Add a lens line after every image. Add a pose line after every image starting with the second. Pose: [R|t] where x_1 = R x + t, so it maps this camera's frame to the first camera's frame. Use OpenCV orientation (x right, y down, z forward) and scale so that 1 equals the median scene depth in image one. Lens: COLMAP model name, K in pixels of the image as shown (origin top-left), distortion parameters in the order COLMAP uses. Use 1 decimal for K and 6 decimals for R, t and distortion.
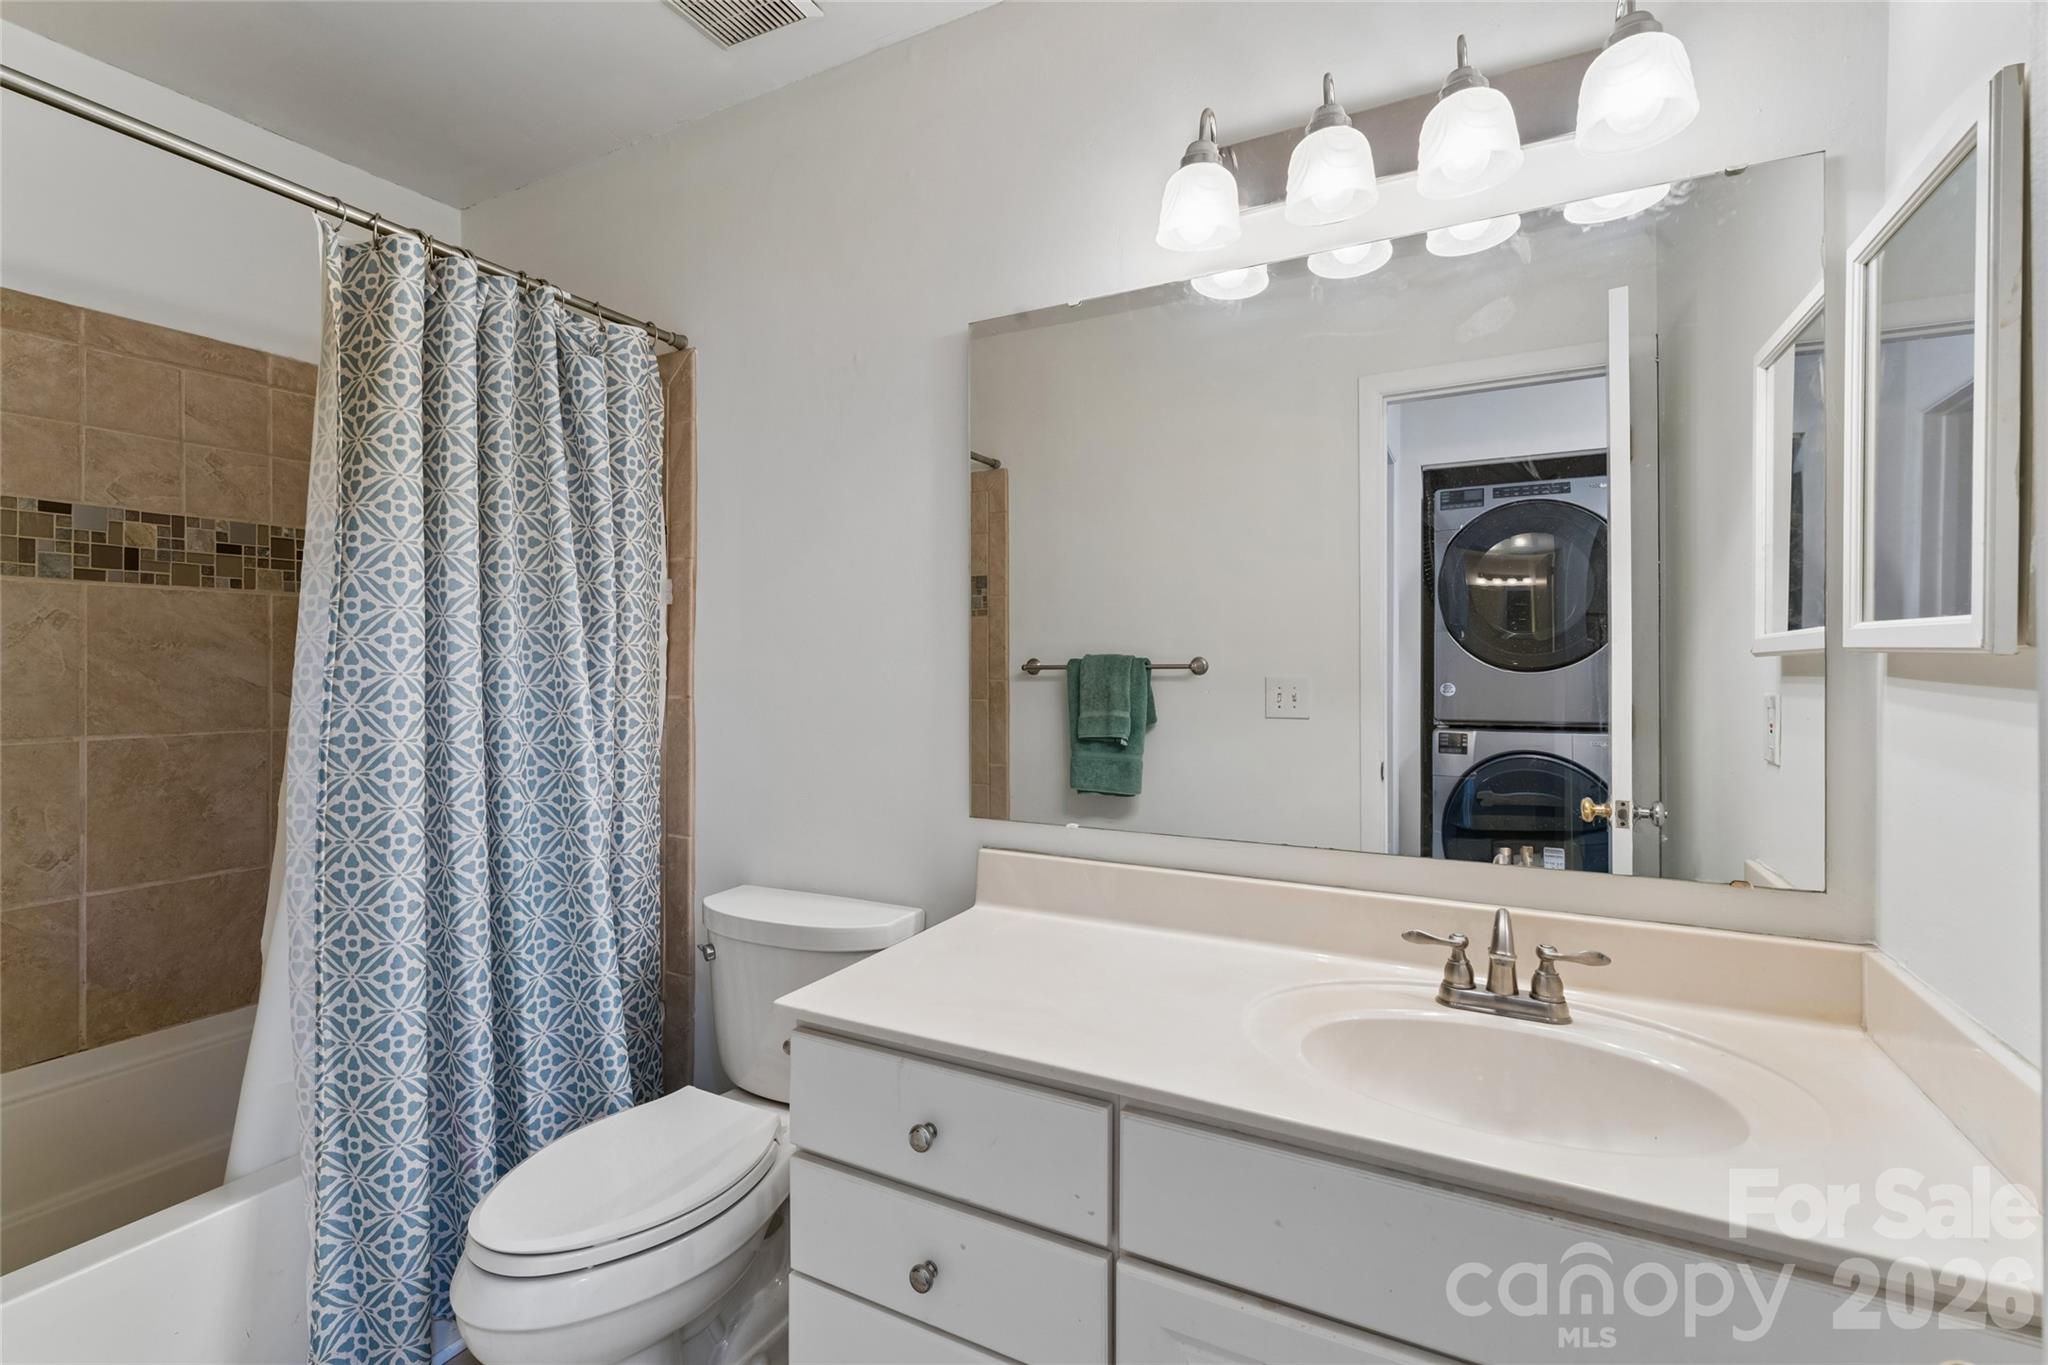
lens RADIAL K [[921.8, 0, 1017.4], [0, 921.8, 673.7], [0, 0, 1]] dist [-0.004813, 0.002163]
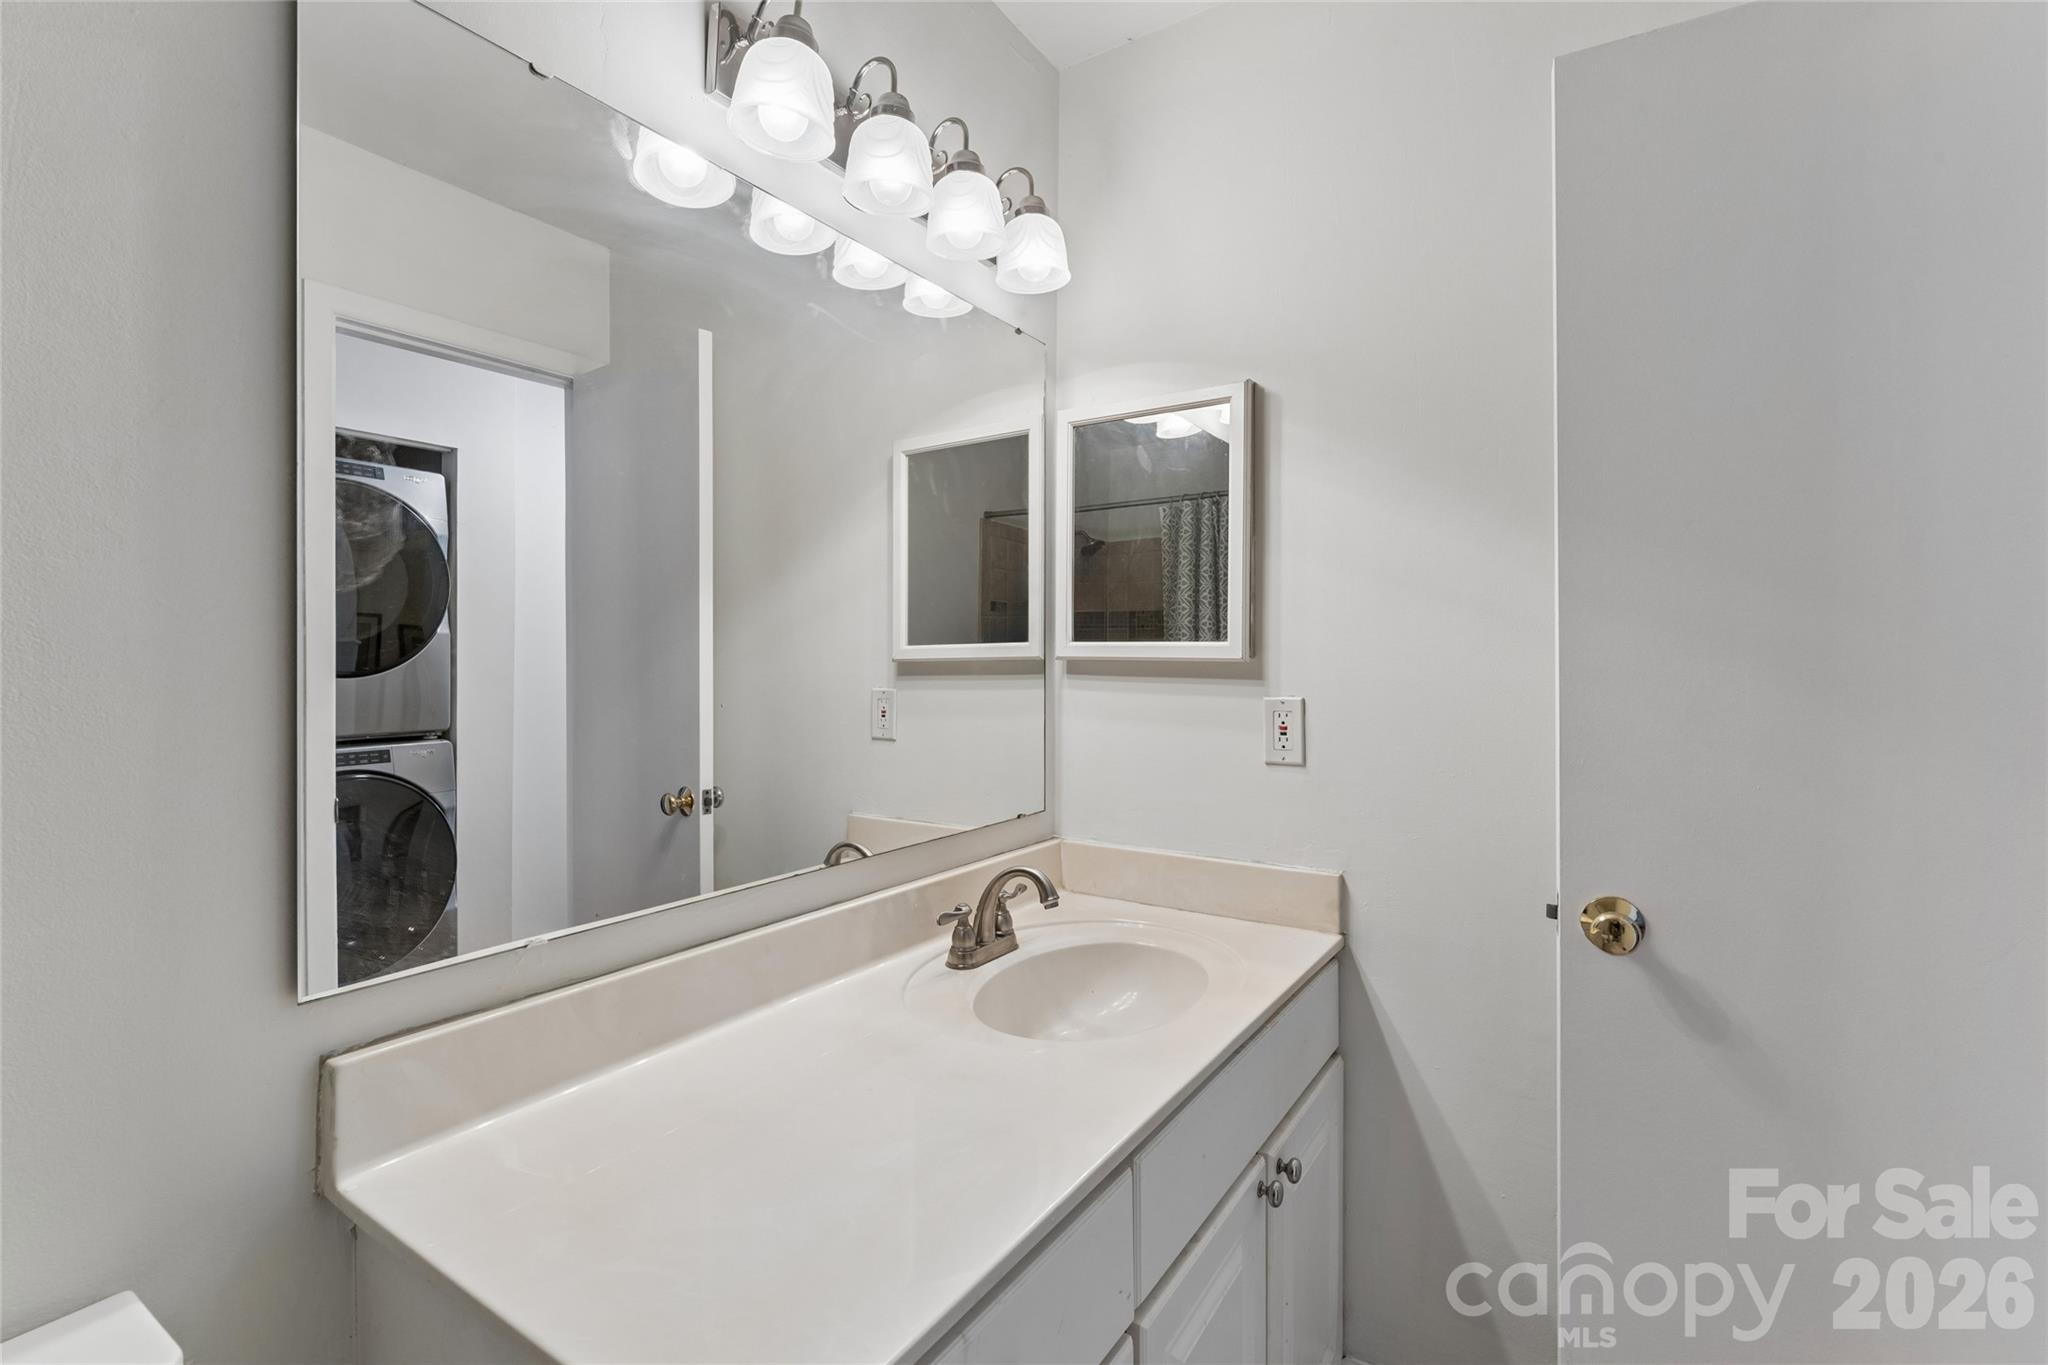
lens RADIAL K [[921.8, 0, 1025.1], [0, 921.8, 670.0], [0, 0, 1]] dist [-0.004813, 0.002163]
pose [[0.091038, 0.002559, 0.995844, -0.670760], [0.013649, 0.999900, -0.003818, 0.000980], [-0.995754, 0.013940, 0.090994, 0.852737]]
